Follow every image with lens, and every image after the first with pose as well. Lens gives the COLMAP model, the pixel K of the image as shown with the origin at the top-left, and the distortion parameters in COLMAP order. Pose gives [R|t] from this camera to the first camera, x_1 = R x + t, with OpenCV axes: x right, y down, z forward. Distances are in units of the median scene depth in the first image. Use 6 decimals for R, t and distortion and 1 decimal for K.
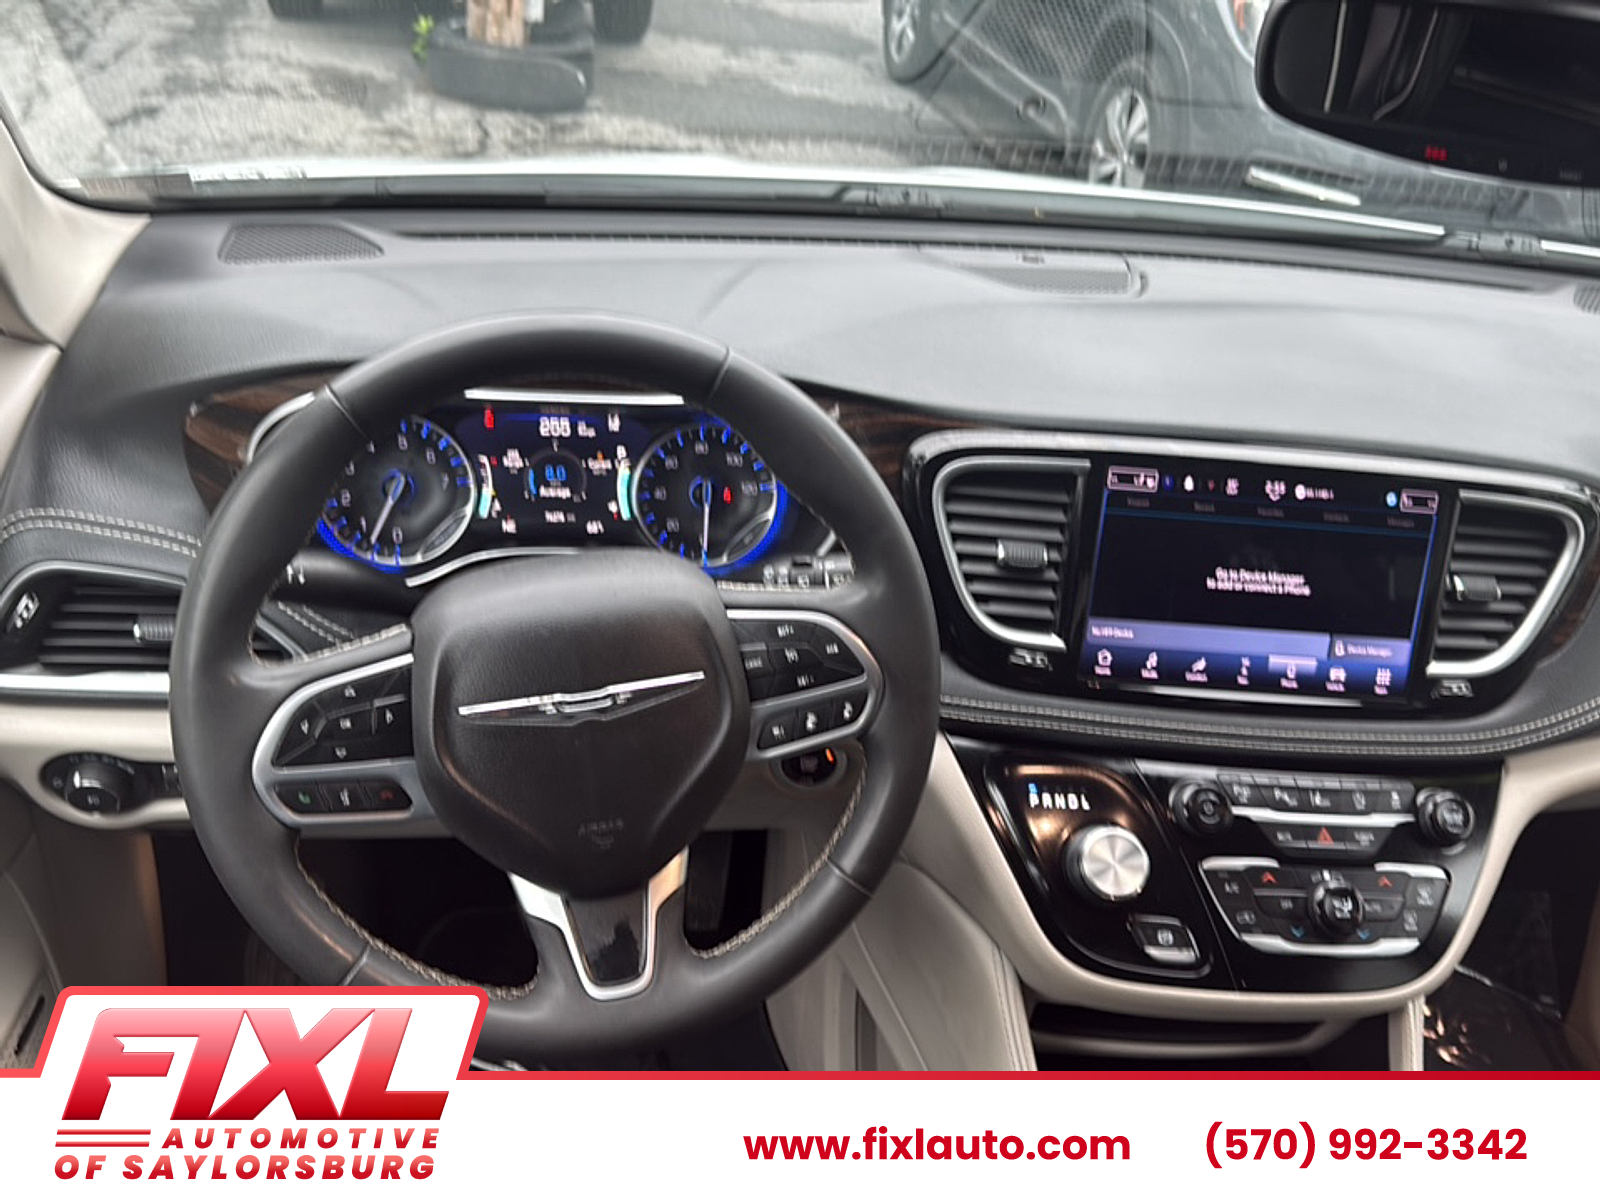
lens RADIAL K [[1489.8, 0, 800.0], [0, 1489.8, 600.0], [0, 0, 1]] dist [0.174014, -0.416606]
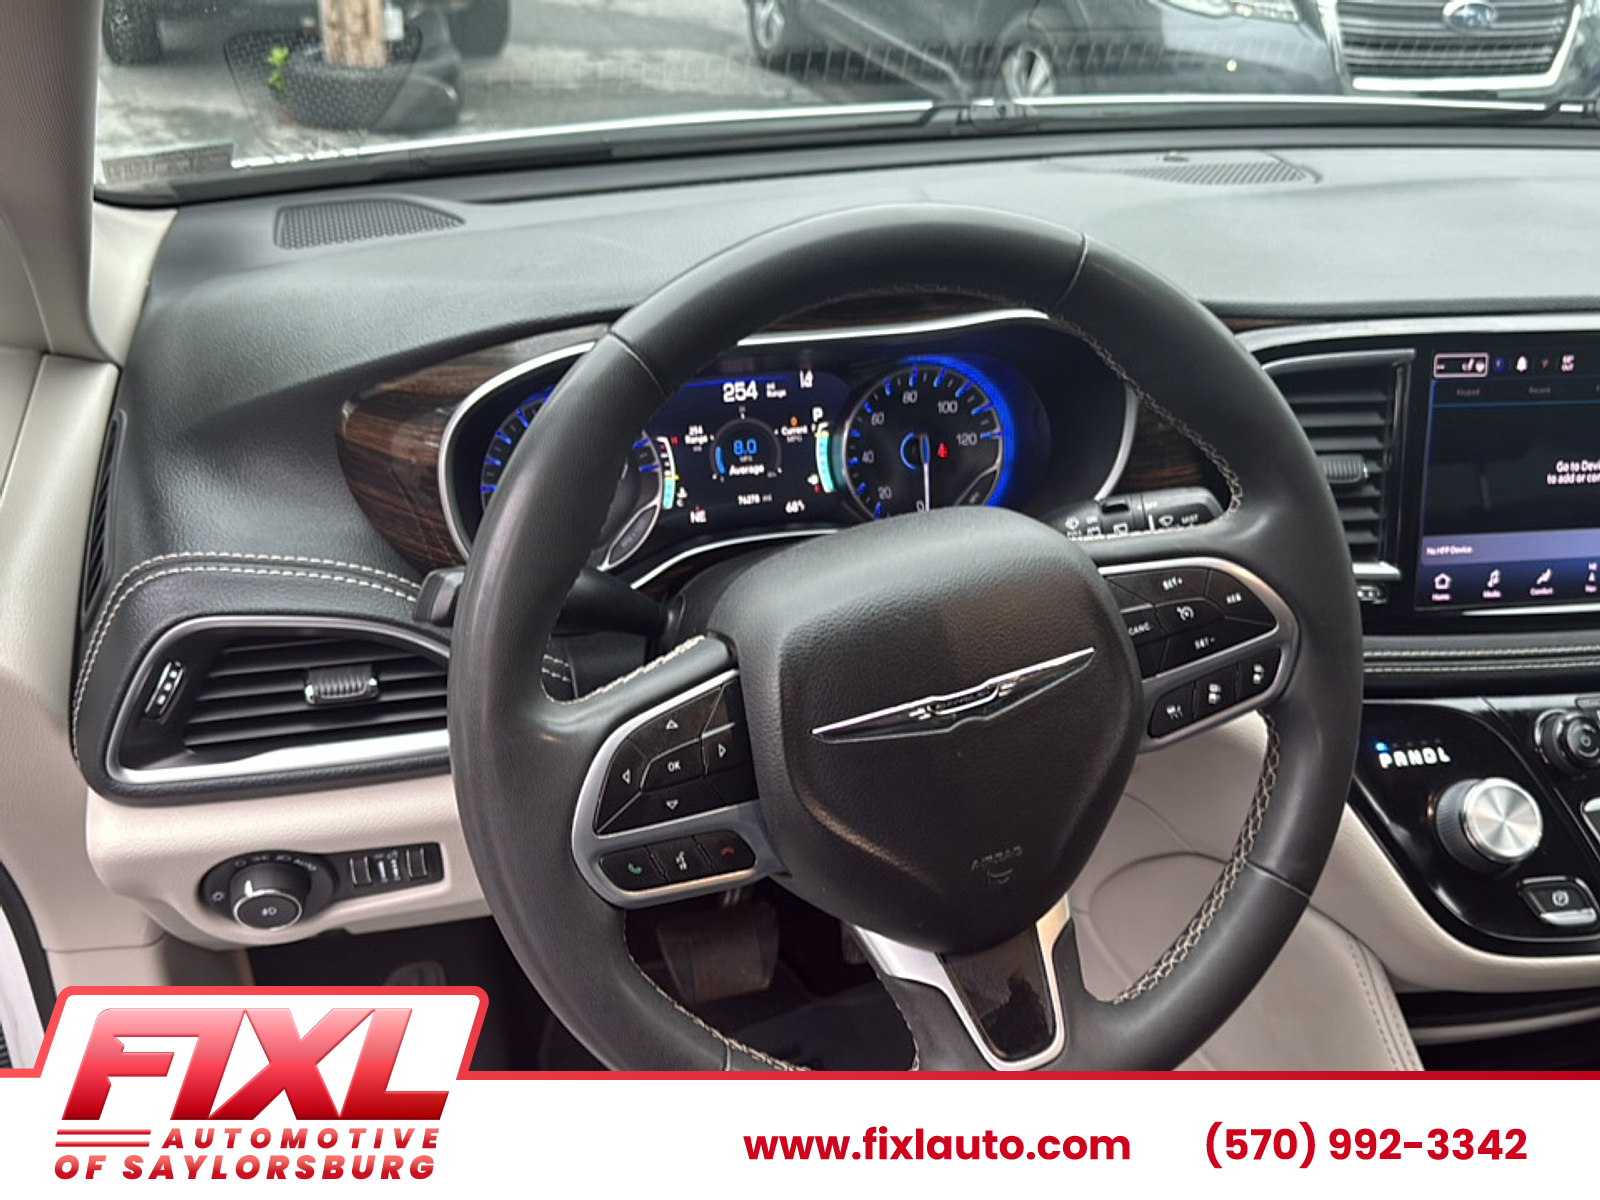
lens RADIAL K [[1489.8, 0, 800.0], [0, 1489.8, 600.0], [0, 0, 1]] dist [0.174014, -0.416606]
pose [[0.989576, -0.123037, 0.074836, -0.215032], [0.123377, 0.992360, 0.000086, 0.004175], [-0.074275, 0.009148, 0.997196, 0.174312]]
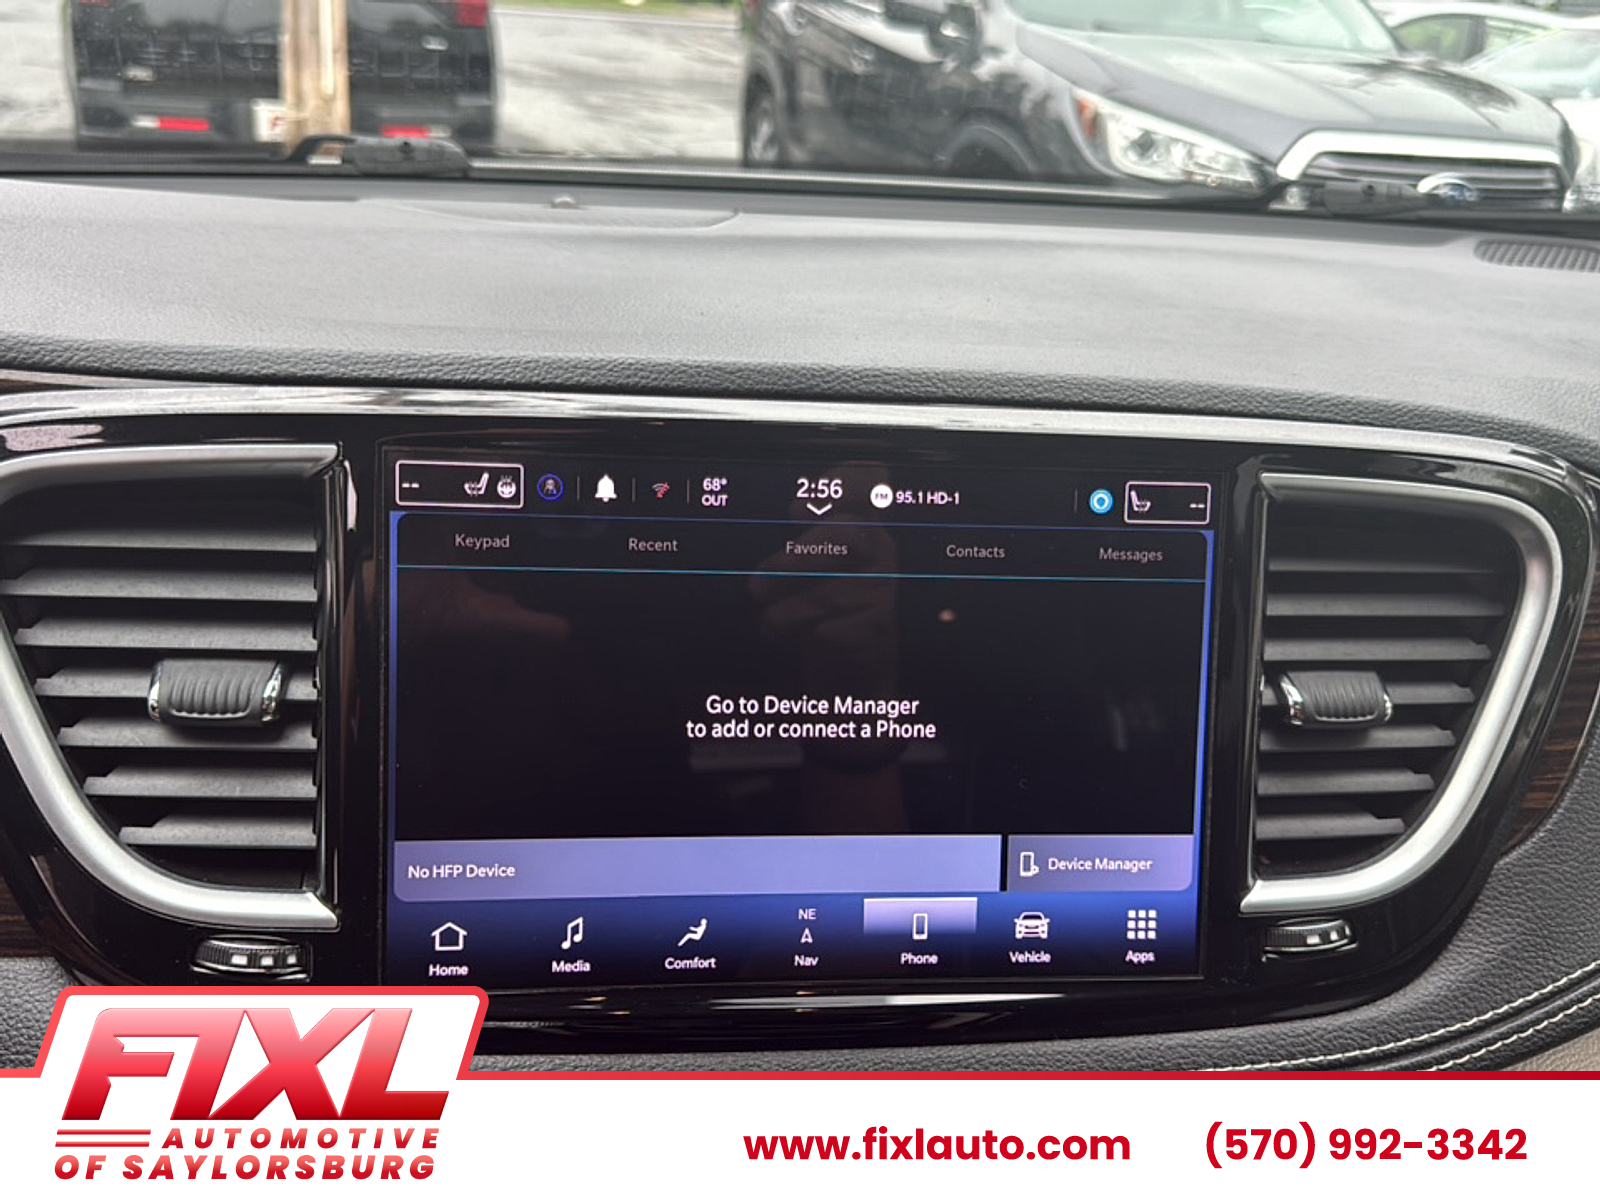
lens RADIAL K [[1489.8, 0, 800.0], [0, 1489.8, 600.0], [0, 0, 1]] dist [0.174014, -0.416606]
pose [[0.996793, -0.071037, 0.036840, 0.282701], [0.075172, 0.989083, -0.126745, 0.007706], [-0.027434, 0.129108, 0.991251, 0.577632]]
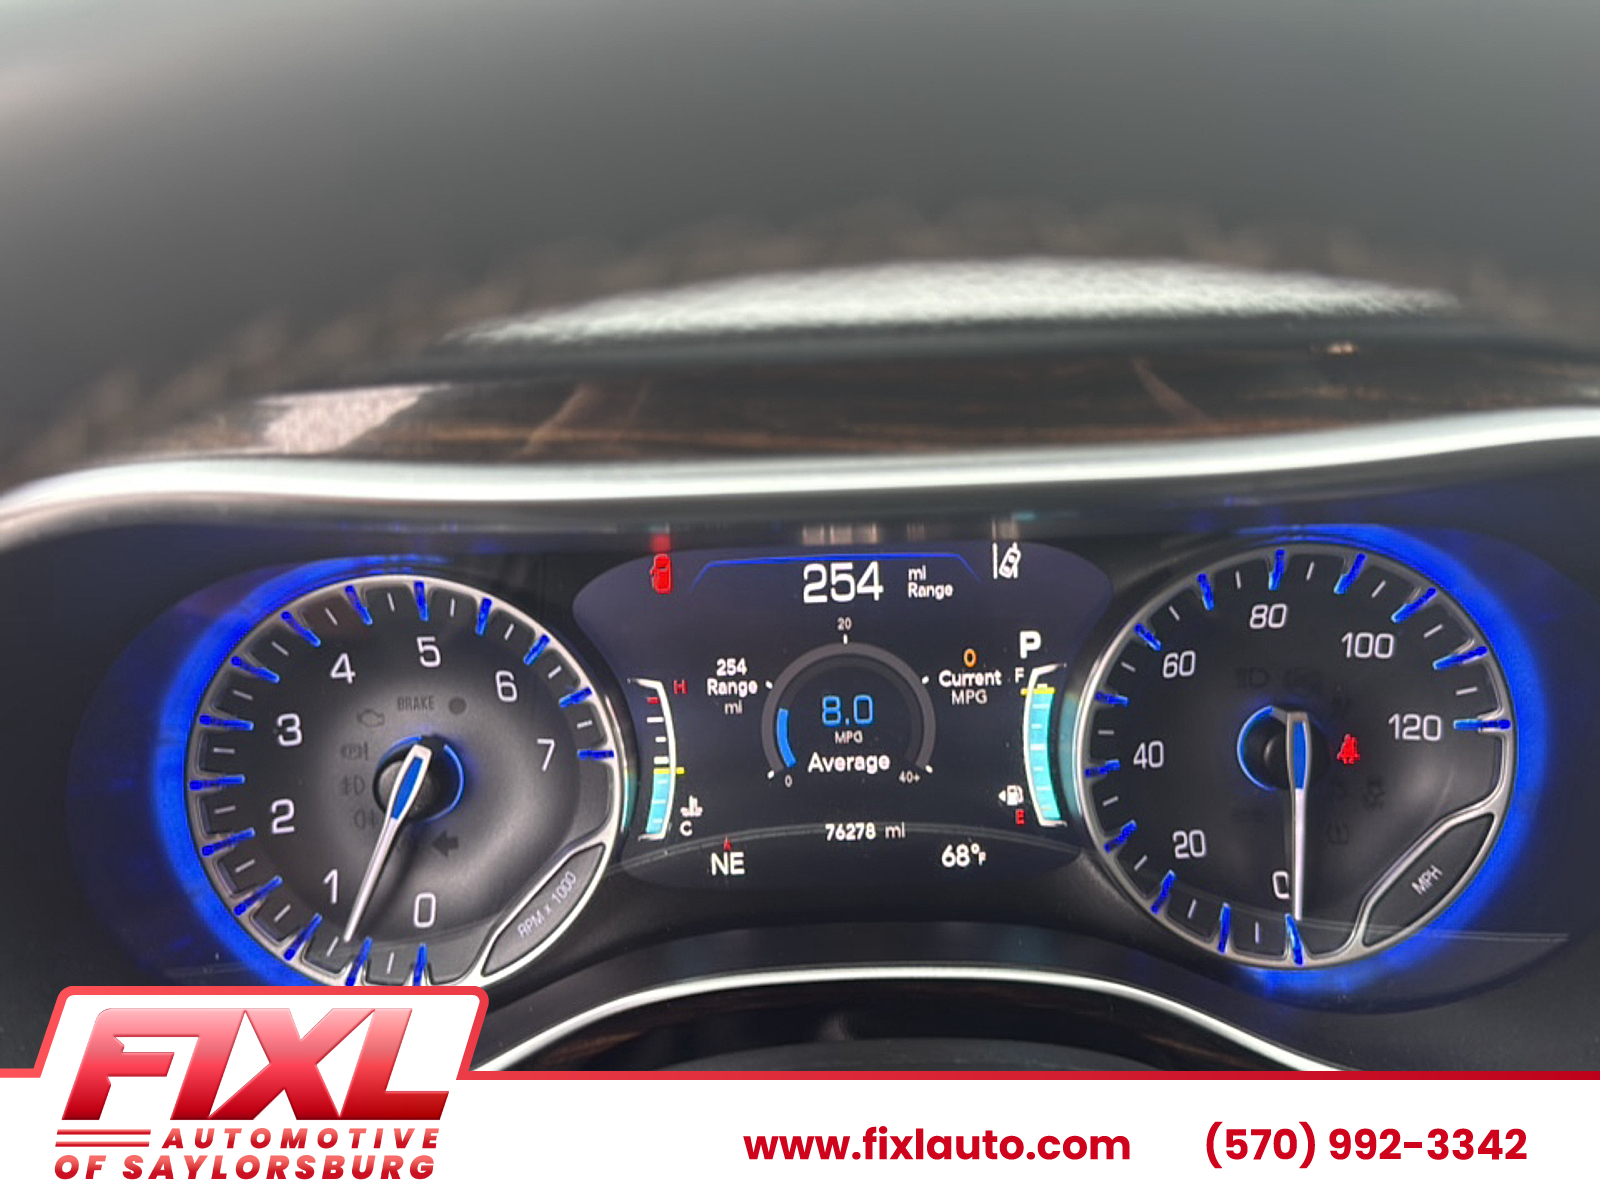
lens RADIAL K [[1489.8, 0, 800.0], [0, 1489.8, 600.0], [0, 0, 1]] dist [0.174014, -0.416606]
pose [[0.976375, -0.051199, -0.209929, -0.102707], [0.036354, 0.996597, -0.073976, -0.088508], [0.213002, 0.064597, 0.974914, 0.677080]]
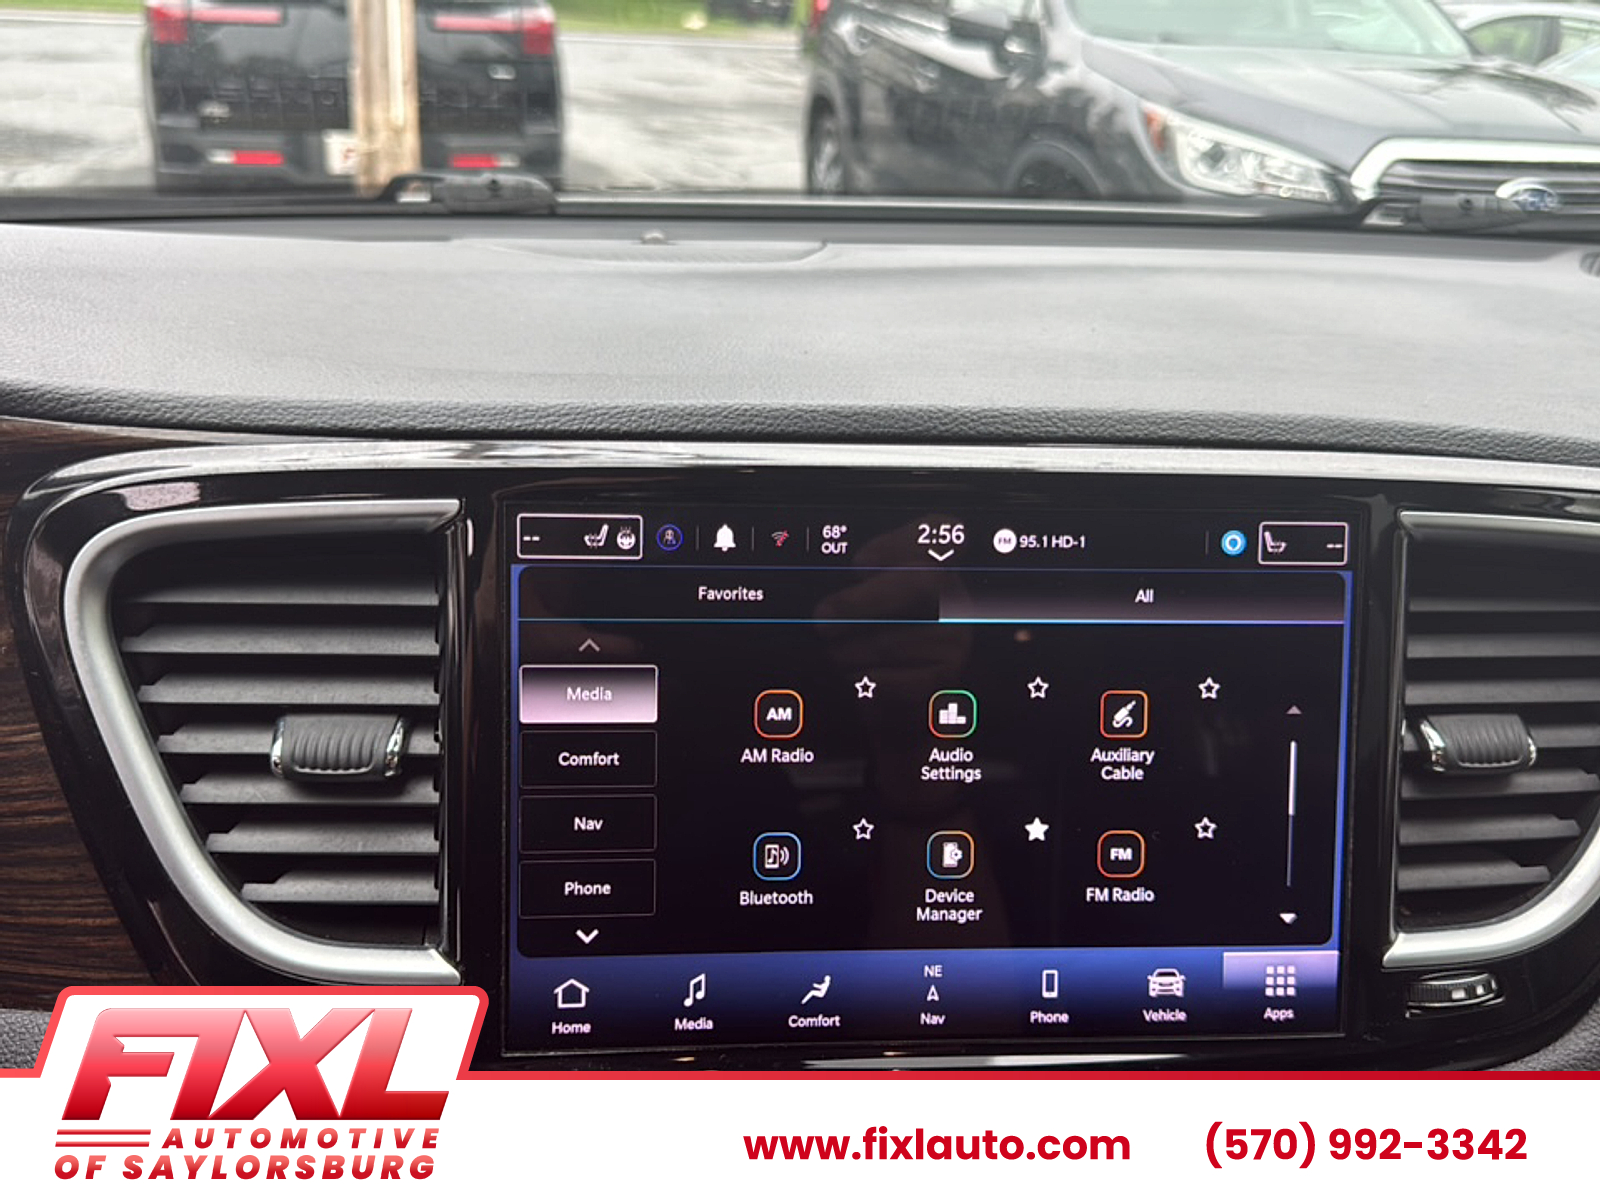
lens RADIAL K [[1489.8, 0, 800.0], [0, 1489.8, 600.0], [0, 0, 1]] dist [0.174014, -0.416606]
pose [[0.996643, -0.081699, -0.005361, 0.268652], [0.080126, 0.986724, -0.141266, -0.002748], [0.016831, 0.140362, 0.989957, 0.584438]]
